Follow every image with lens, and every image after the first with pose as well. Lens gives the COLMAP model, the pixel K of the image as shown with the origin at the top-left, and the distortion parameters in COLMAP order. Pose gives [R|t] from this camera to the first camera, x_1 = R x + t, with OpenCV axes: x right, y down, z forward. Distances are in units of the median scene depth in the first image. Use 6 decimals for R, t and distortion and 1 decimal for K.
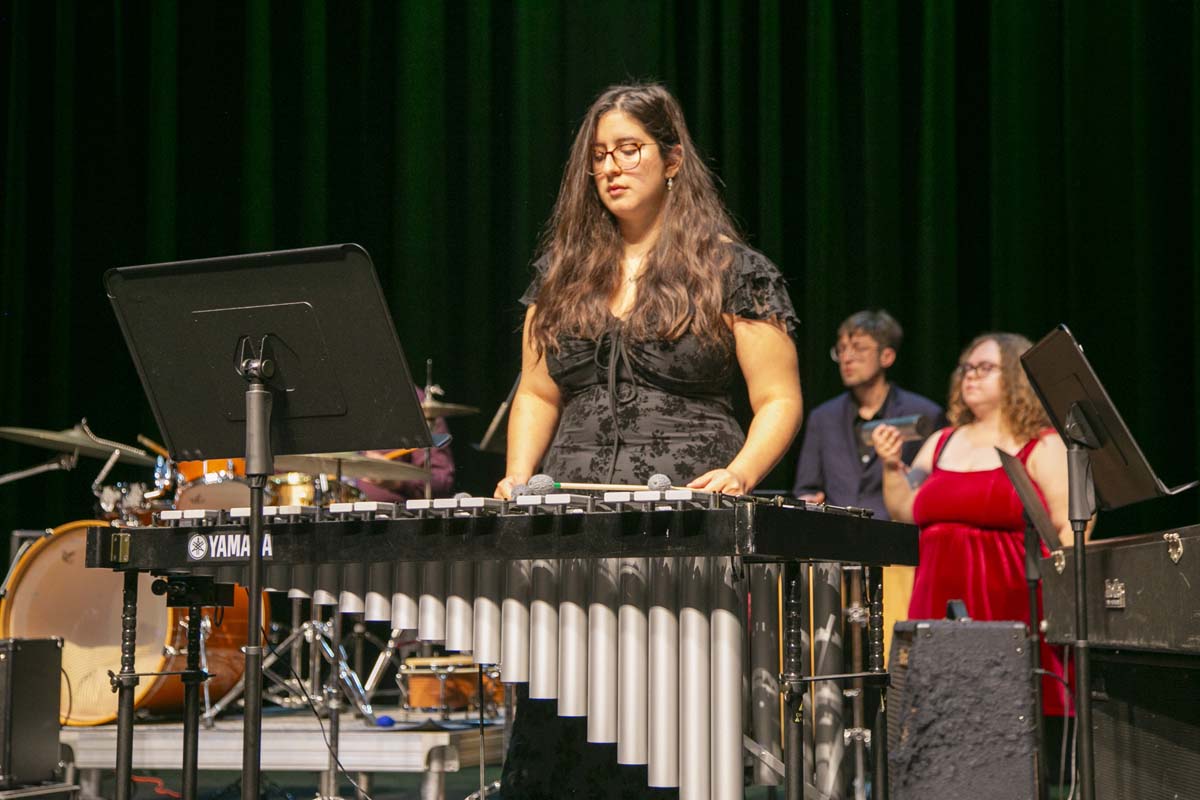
lens RADIAL K [[2092.6, 0, 597.9], [0, 2092.6, 394.5], [0, 0, 1]] dist [0.226780, 0.000000]
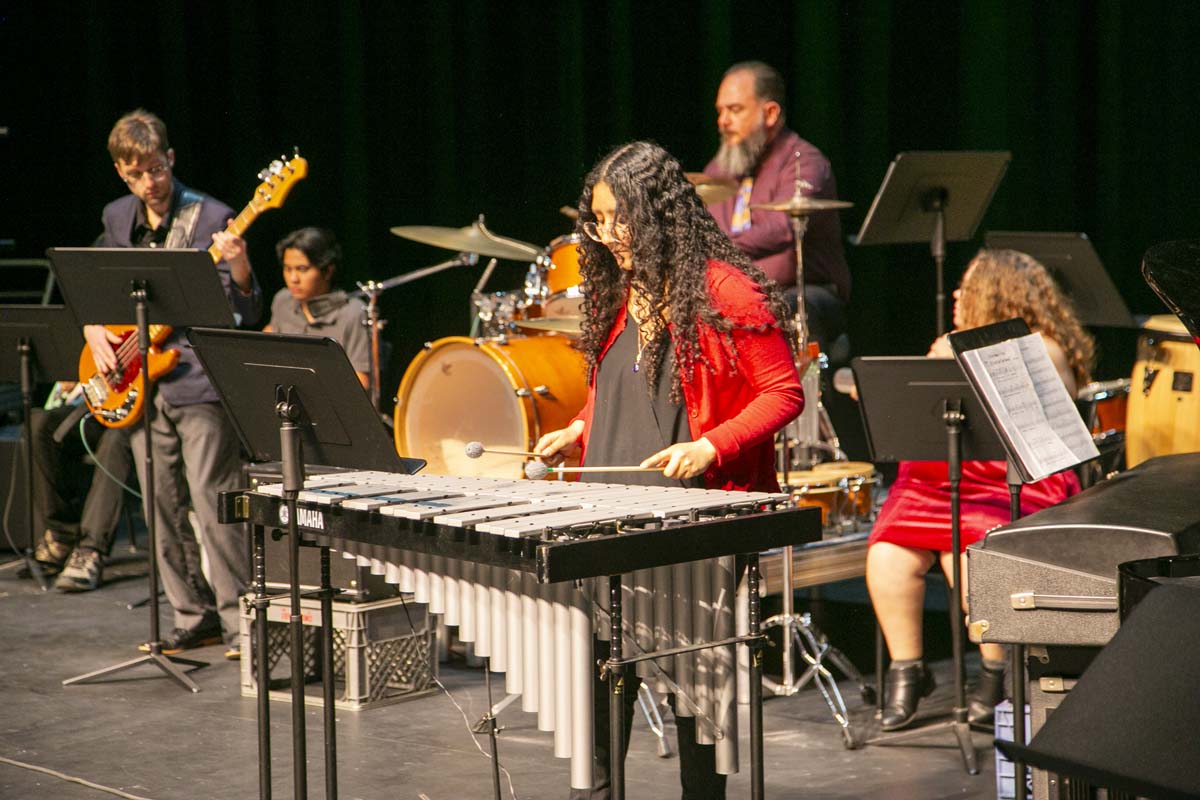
lens RADIAL K [[3070.8, 0, 588.1], [0, 3070.8, 390.6], [0, 0, 1]] dist [0.509969, 0.000000]
pose [[0.928318, 0.007746, -0.371708, 0.664049], [0.065118, 0.980941, 0.183071, -0.325748], [0.366041, -0.194153, 0.910120, -0.625312]]
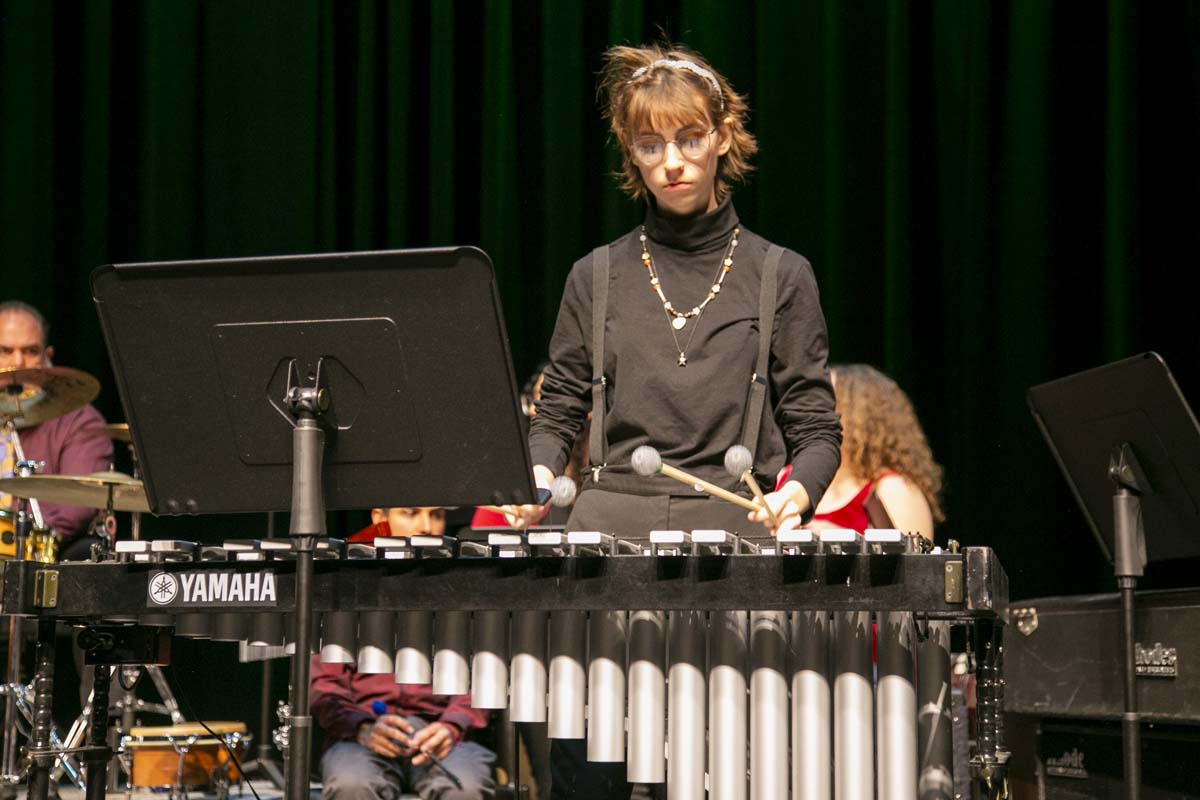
lens RADIAL K [[2216.3, 0, 573.3], [0, 2216.3, 393.5], [0, 0, 1]] dist [0.324008, 0.000000]
pose [[0.971440, 0.037214, 0.234348, -0.229800], [-0.032634, 0.999194, -0.023389, 0.013671], [-0.235030, 0.015073, 0.971871, 0.144114]]
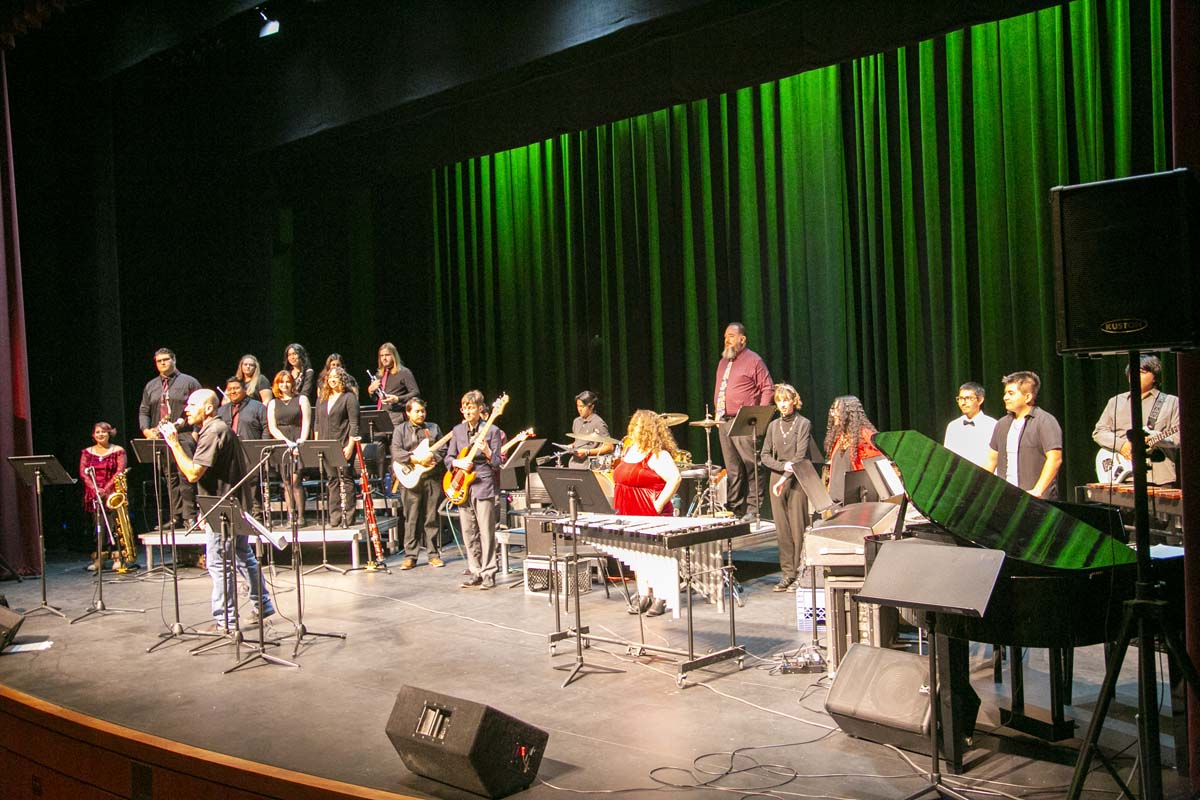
lens RADIAL K [[1089.3, 0, 602.1], [0, 1089.3, 401.5], [0, 0, 1]] dist [-0.013335, 0.000000]
pose [[0.938655, -0.037021, -0.342865, 0.546622], [0.076483, 0.991810, 0.102294, -0.345773], [0.336270, -0.122242, 0.933798, -0.786579]]
